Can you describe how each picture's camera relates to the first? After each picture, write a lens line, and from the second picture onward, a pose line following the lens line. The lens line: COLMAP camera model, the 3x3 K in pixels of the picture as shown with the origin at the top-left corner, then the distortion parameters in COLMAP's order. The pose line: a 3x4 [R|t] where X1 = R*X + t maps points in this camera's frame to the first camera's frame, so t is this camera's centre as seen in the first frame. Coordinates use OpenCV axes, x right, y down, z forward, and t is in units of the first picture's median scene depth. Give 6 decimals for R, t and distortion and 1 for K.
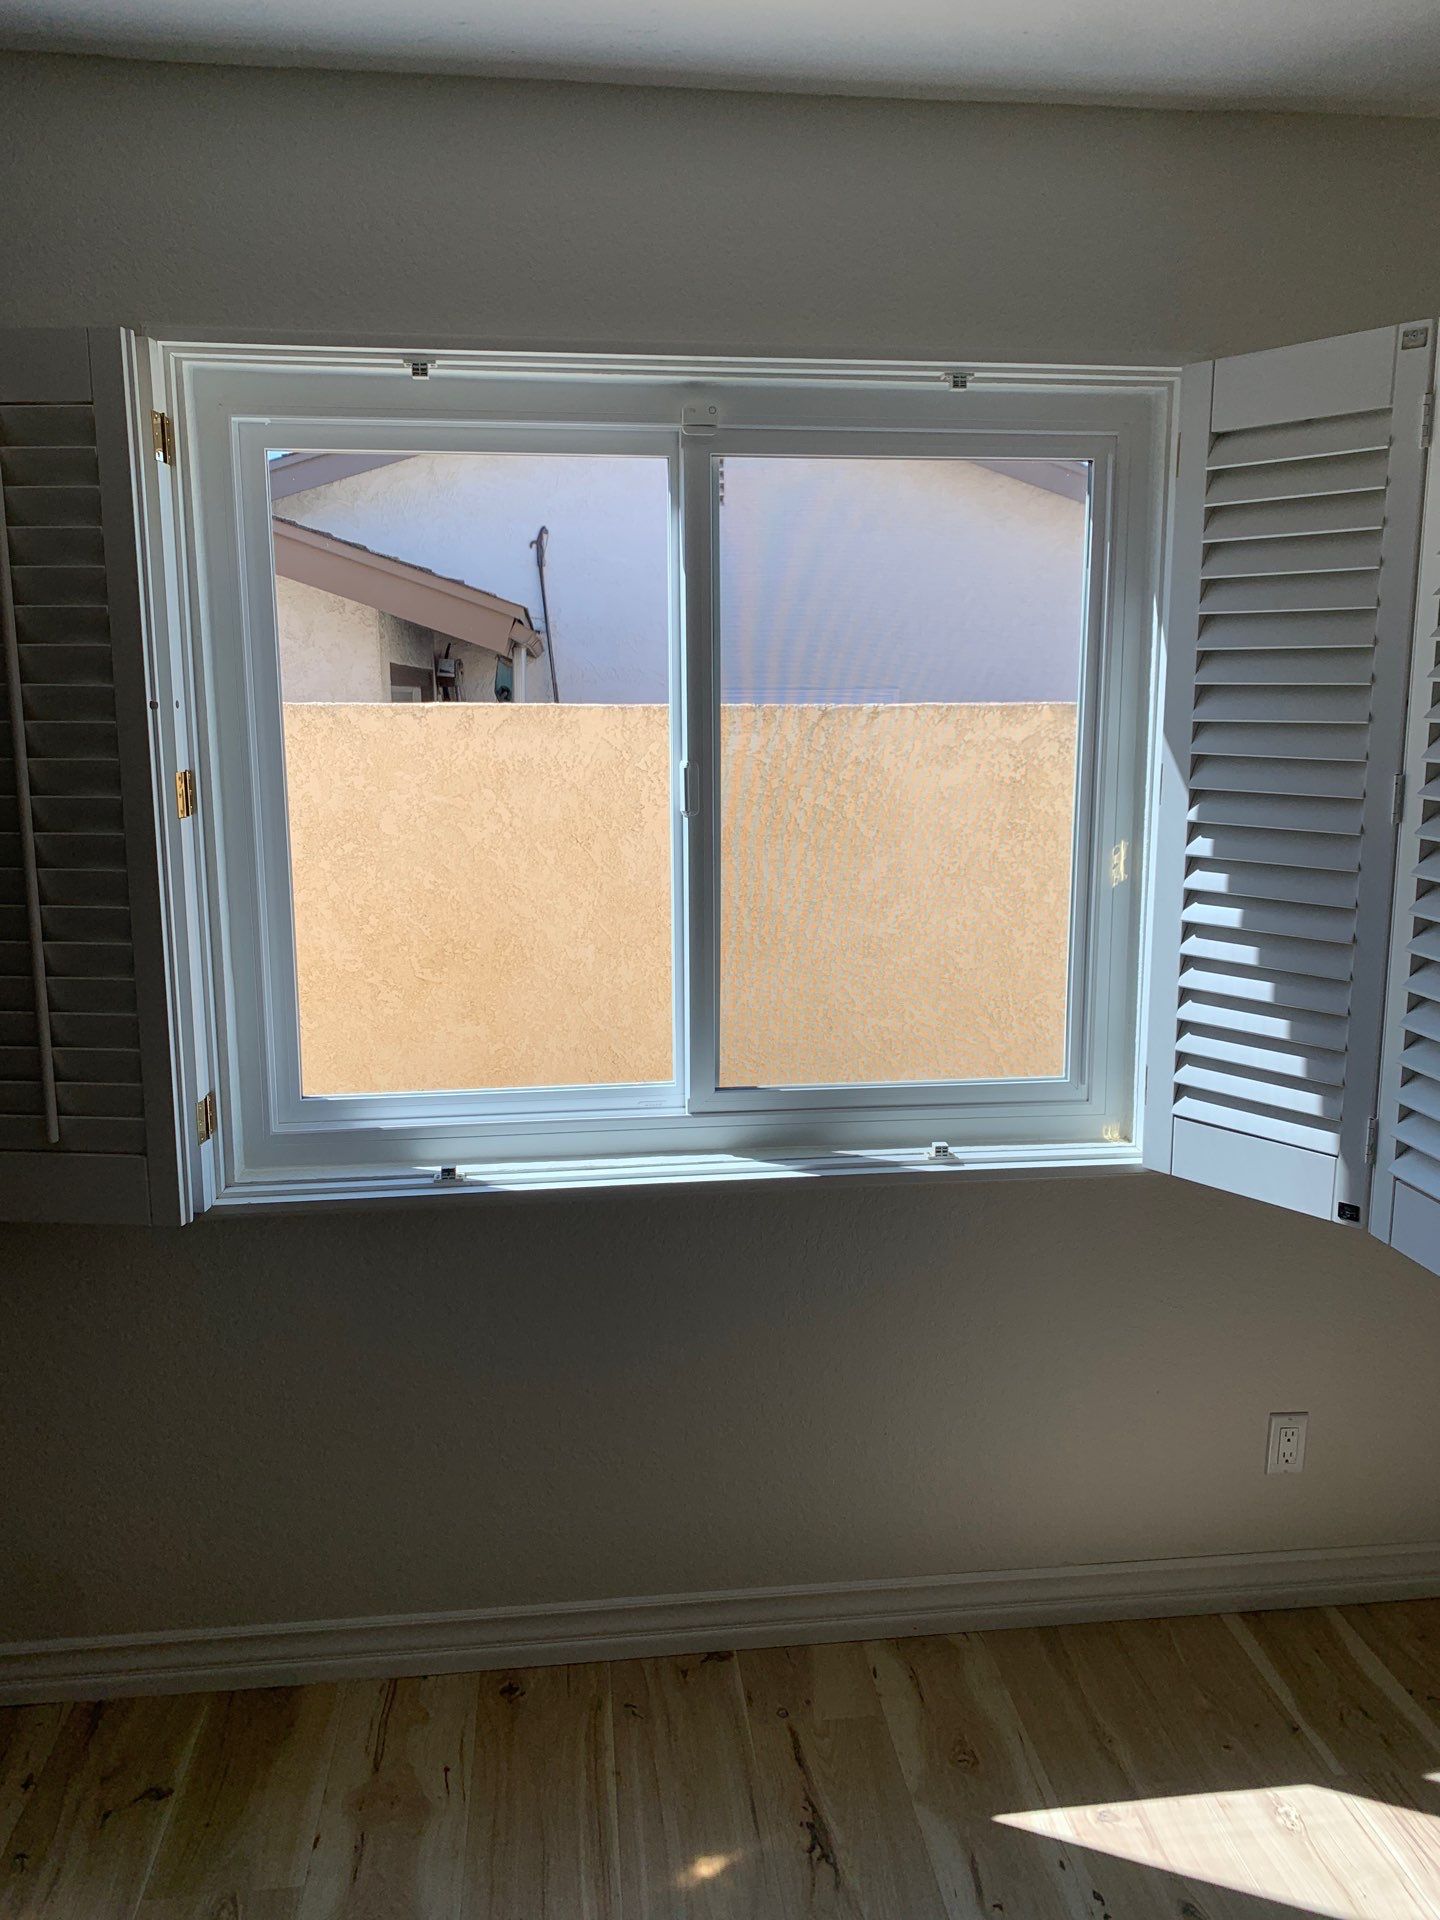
lens RADIAL K [[1428.7, 0, 721.8], [0, 1428.7, 934.3], [0, 0, 1]] dist [0.081273, -0.098061]
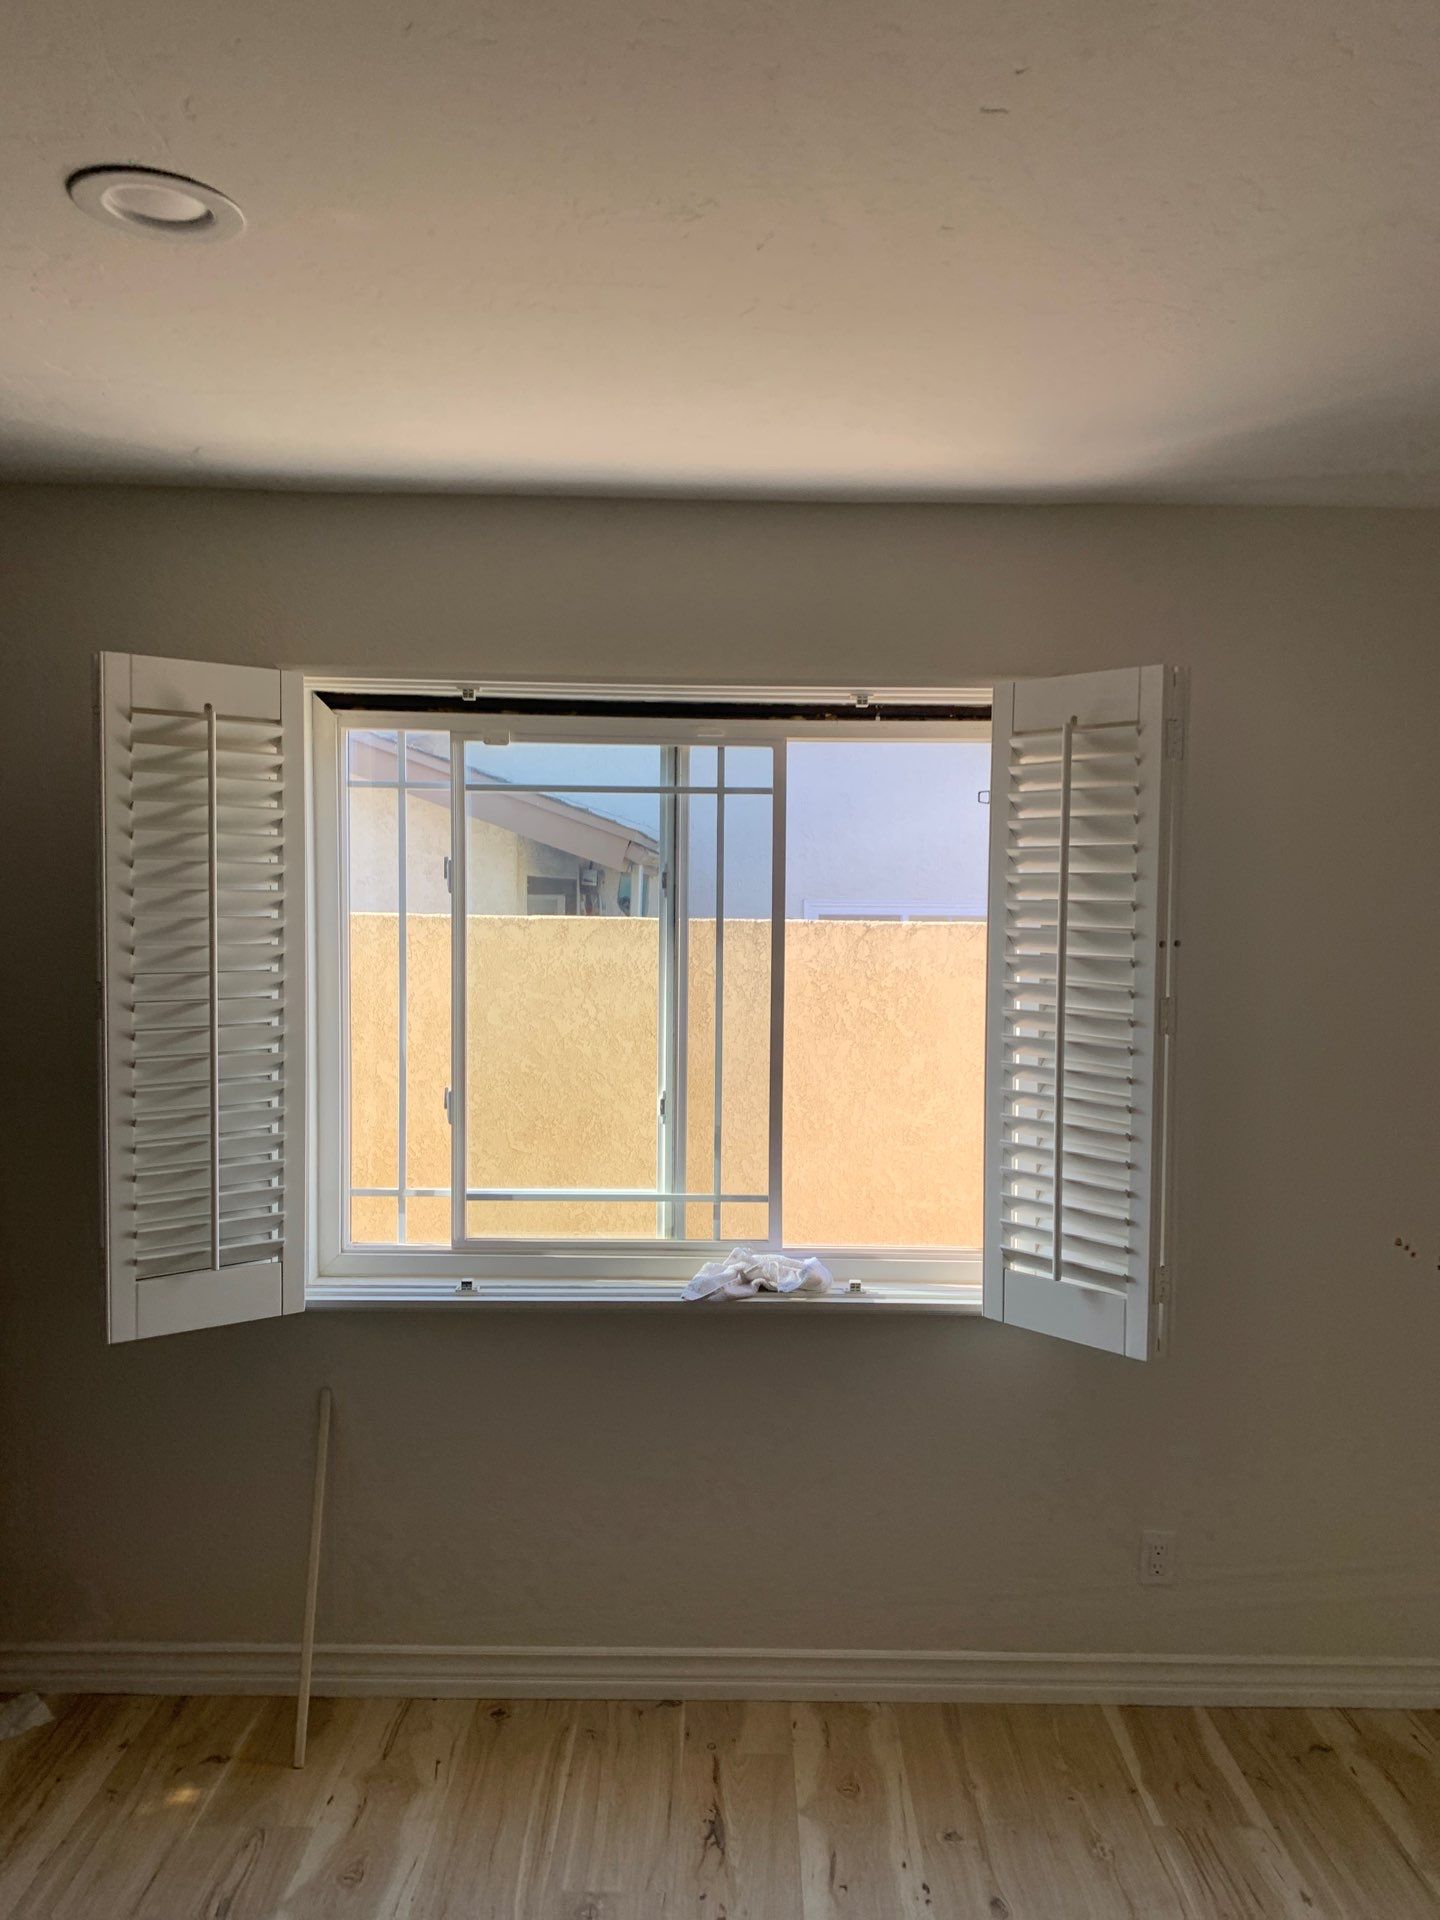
lens RADIAL K [[1428.7, 0, 721.8], [0, 1428.7, 934.3], [0, 0, 1]] dist [0.081273, -0.098061]
pose [[0.992936, 0.016876, -0.117446, 0.167539], [-0.033062, 0.989981, -0.137274, 0.022843], [0.113953, 0.140188, 0.983546, -0.277324]]
